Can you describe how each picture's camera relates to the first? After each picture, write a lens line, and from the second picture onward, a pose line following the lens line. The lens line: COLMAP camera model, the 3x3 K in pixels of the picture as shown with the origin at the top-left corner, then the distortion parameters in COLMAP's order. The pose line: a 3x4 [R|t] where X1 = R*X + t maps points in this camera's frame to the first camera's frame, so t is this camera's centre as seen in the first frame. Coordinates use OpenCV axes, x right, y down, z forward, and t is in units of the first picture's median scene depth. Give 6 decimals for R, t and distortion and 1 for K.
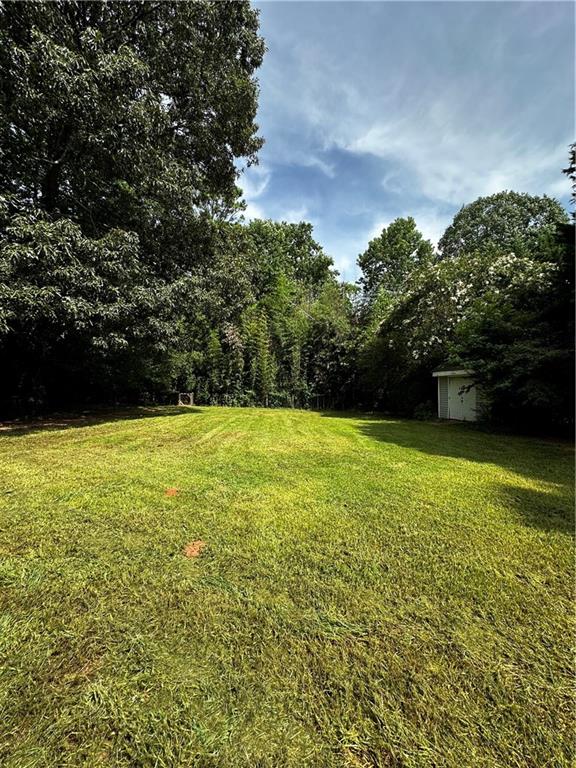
lens RADIAL K [[308.1, 0, 285.9], [0, 308.1, 381.0], [0, 0, 1]] dist [-0.002654, 0.000517]
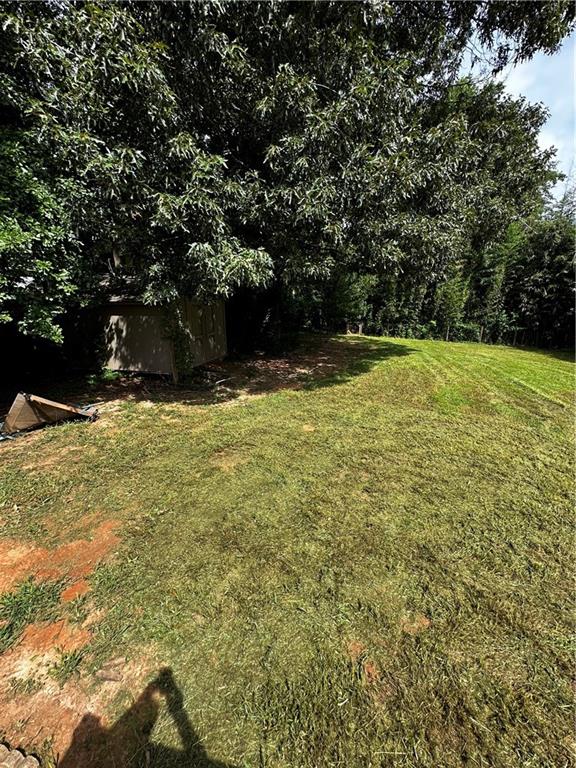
lens RADIAL K [[308.1, 0, 288.0], [0, 308.1, 383.5], [0, 0, 1]] dist [-0.002654, 0.000517]
pose [[0.952838, 0.081327, -0.292378, -0.233563], [-0.002009, 0.965093, 0.261901, -0.026902], [0.303472, -0.248961, 0.919741, 0.012558]]
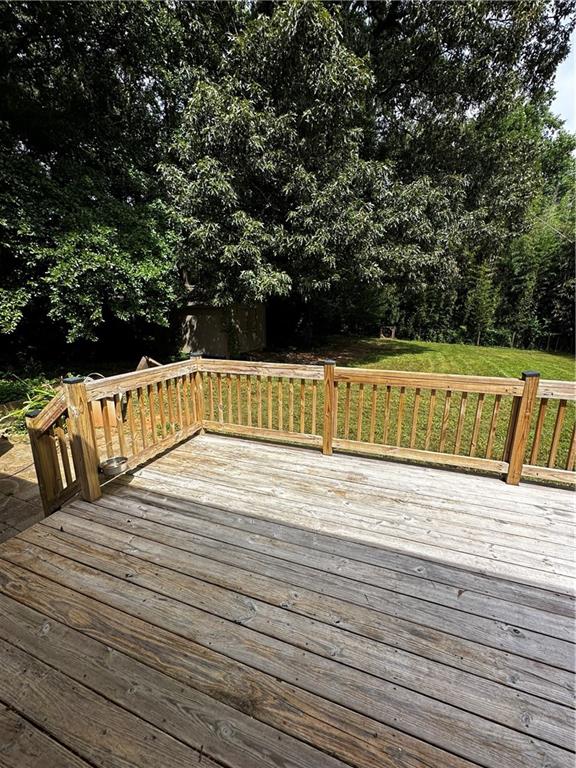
lens RADIAL K [[308.1, 0, 287.9], [0, 308.1, 383.3], [0, 0, 1]] dist [-0.002654, 0.000517]
pose [[0.896246, 0.109485, -0.429833, -0.166547], [-0.003116, 0.970588, 0.240726, -0.023800], [0.443547, -0.214410, 0.870227, -0.082155]]
